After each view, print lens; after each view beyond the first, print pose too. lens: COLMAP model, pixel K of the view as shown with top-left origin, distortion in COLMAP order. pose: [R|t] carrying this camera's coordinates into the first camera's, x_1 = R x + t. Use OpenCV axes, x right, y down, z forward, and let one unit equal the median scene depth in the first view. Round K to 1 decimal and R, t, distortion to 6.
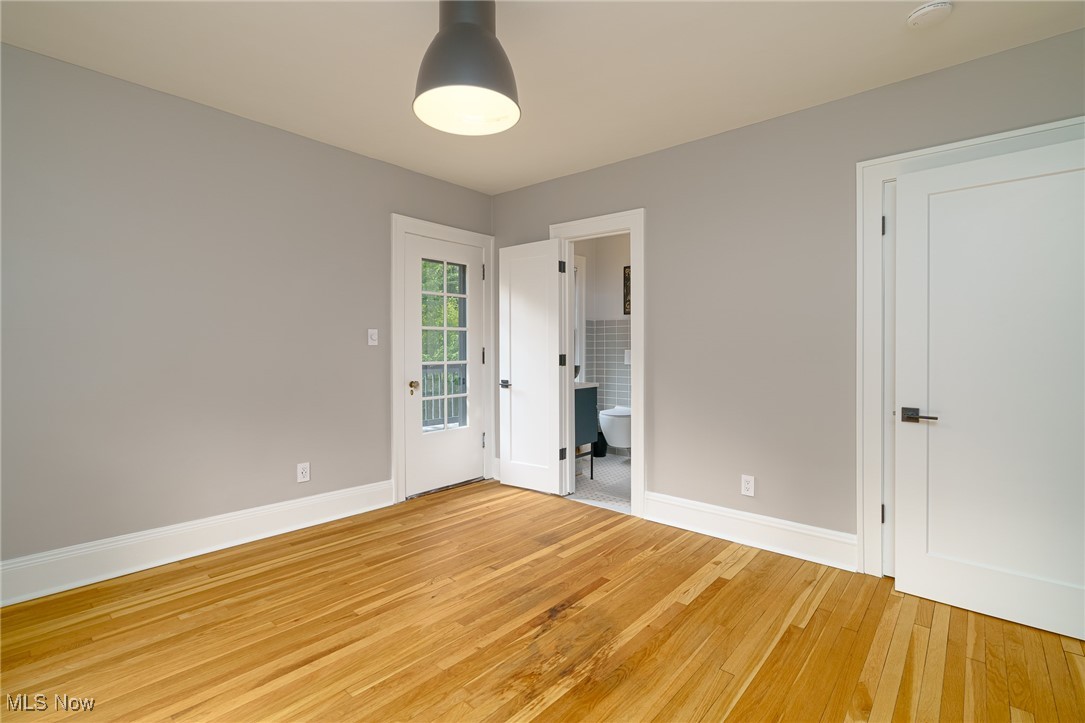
lens RADIAL K [[499.1, 0, 544.5], [0, 499.1, 357.1], [0, 0, 1]] dist [-0.002738, -0.000374]
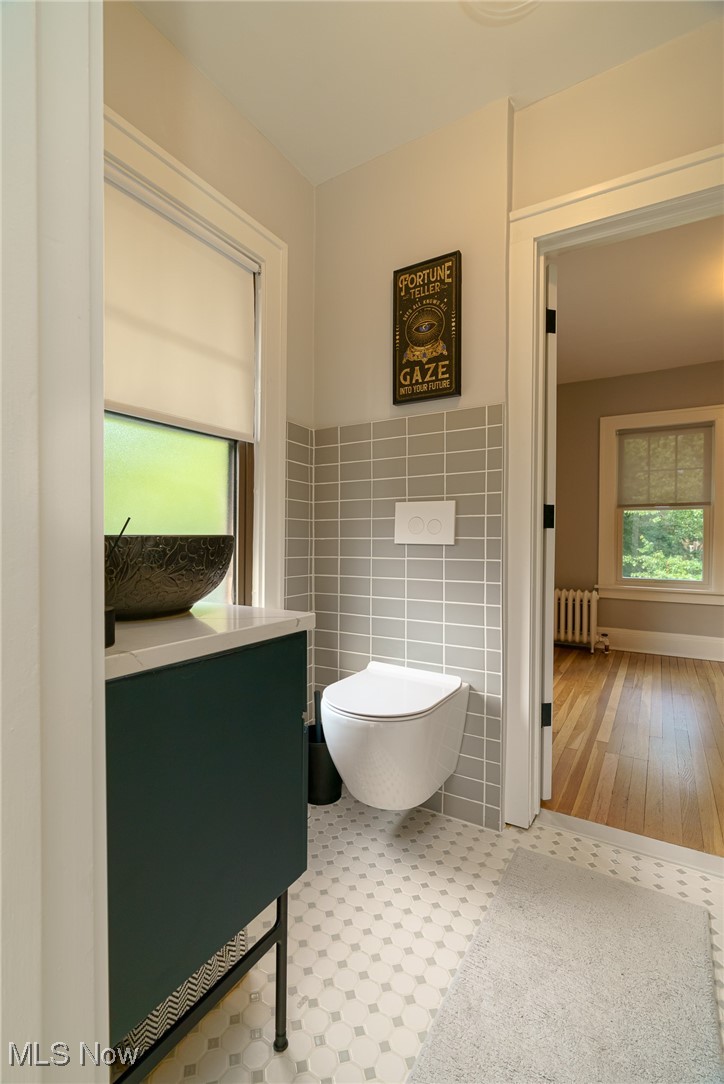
lens RADIAL K [[498.6, 0, 360.8], [0, 498.6, 545.8], [0, 0, 1]] dist [-0.002738, -0.000374]
pose [[0.986654, 0.002152, 0.162819, 0.077441], [-0.003106, 0.999979, 0.005601, 0.013717], [-0.162804, -0.006032, 0.986640, 0.641737]]
